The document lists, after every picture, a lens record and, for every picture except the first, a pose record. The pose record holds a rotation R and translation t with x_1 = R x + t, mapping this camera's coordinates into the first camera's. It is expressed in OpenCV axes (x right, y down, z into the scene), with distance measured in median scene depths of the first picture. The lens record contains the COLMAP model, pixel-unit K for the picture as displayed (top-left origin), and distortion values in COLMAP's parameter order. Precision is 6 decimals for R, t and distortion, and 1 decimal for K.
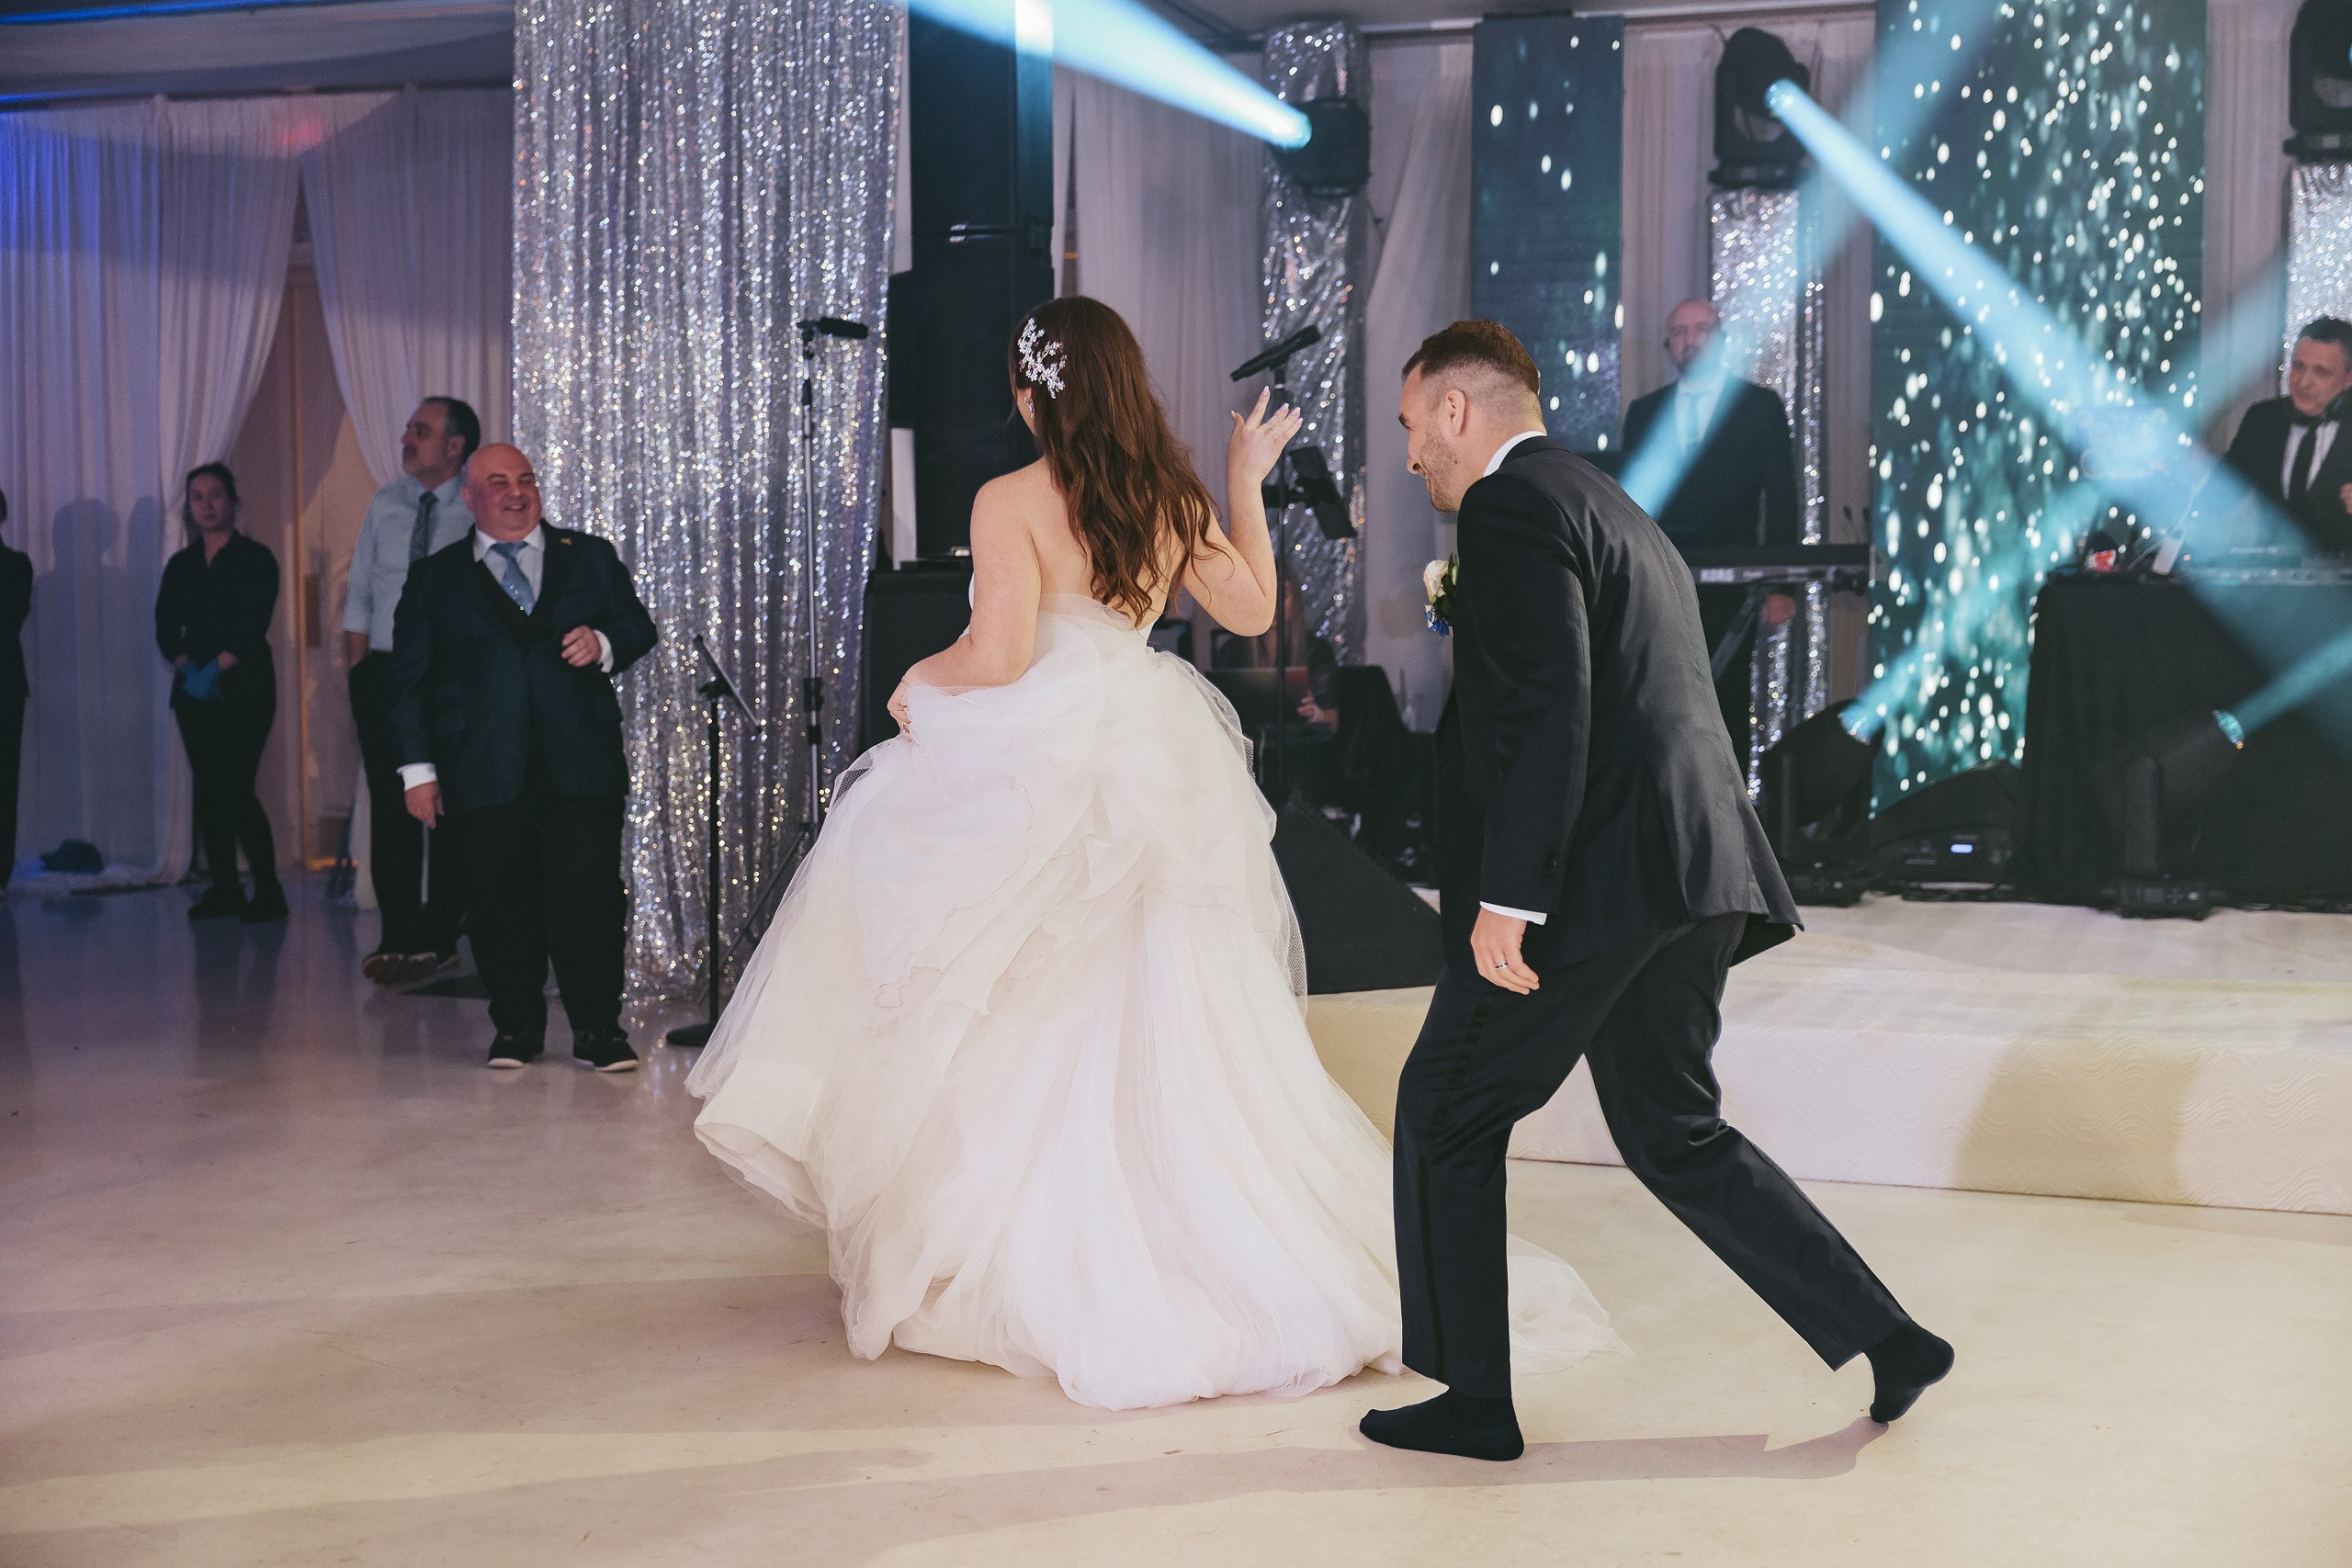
lens RADIAL K [[2920.4, 0, 1171.4], [0, 2920.4, 757.5], [0, 0, 1]] dist [-0.013778, -0.014523]
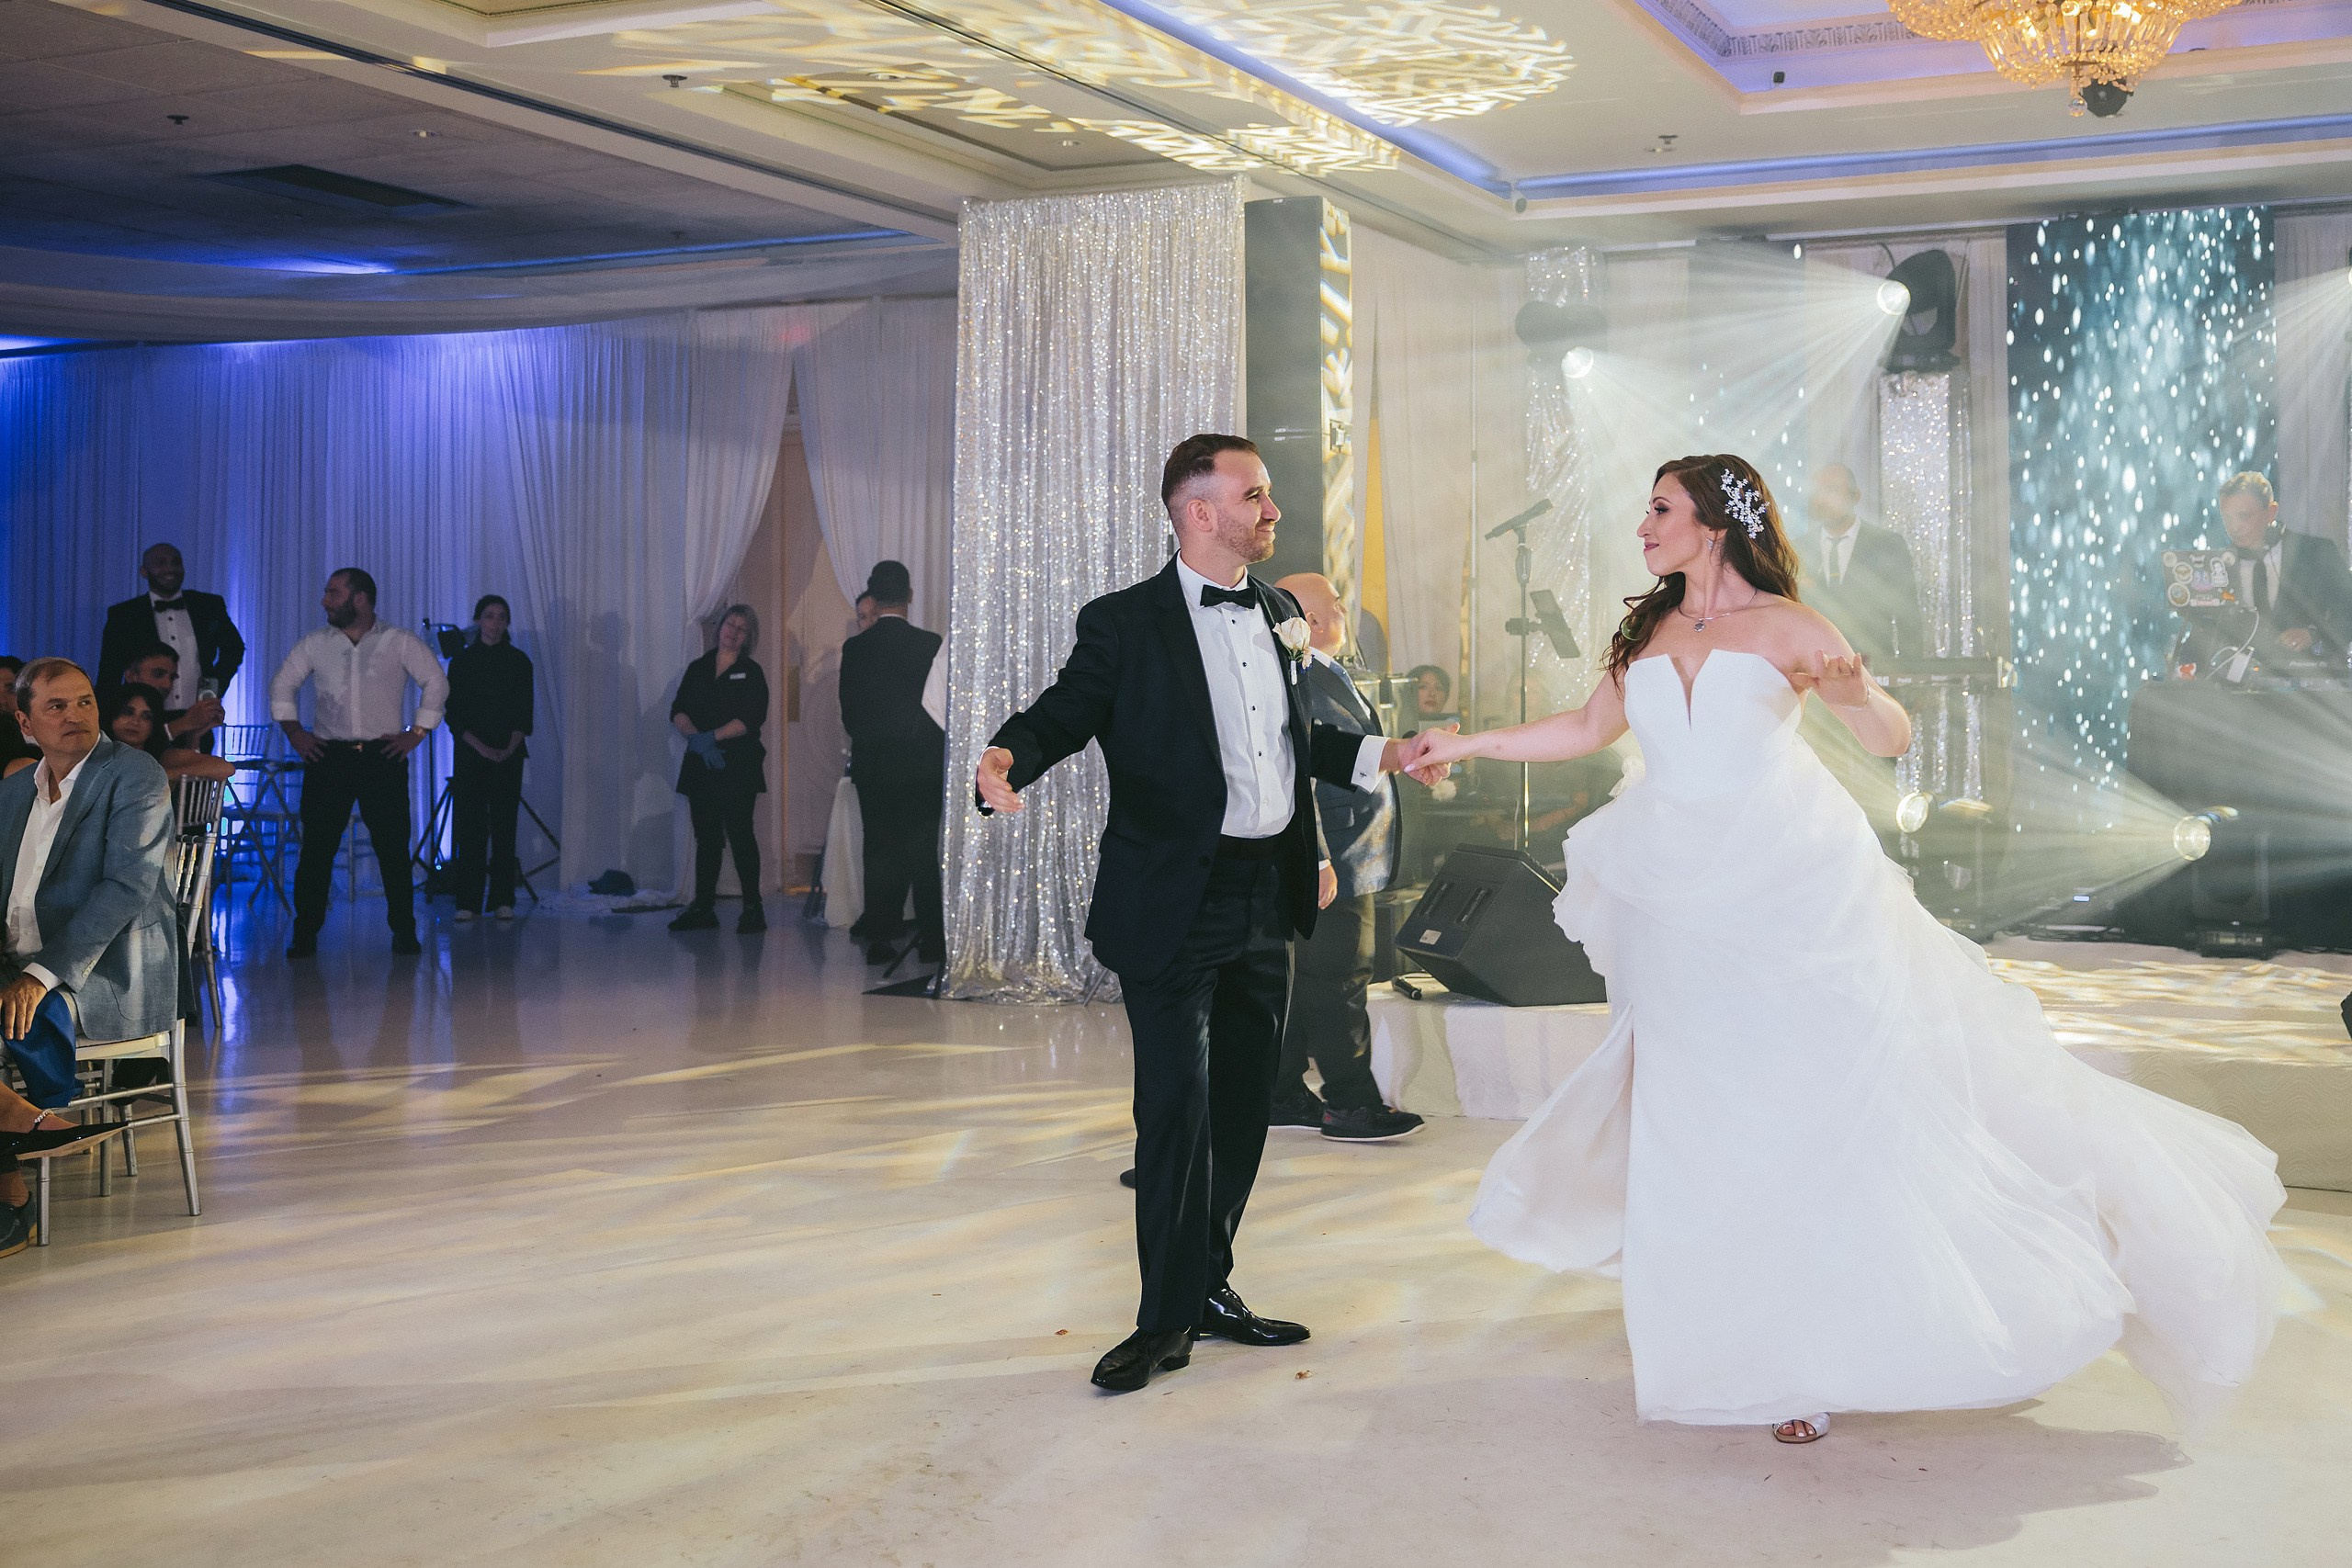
lens RADIAL K [[2558.2, 0, 1150.8], [0, 2558.2, 586.4], [0, 0, 1]] dist [0.009973, -0.005421]
pose [[0.990582, -0.003398, -0.136880, 0.021907], [-0.007596, 0.996788, -0.079723, -0.010379], [0.136711, 0.080012, 0.987374, -0.128635]]
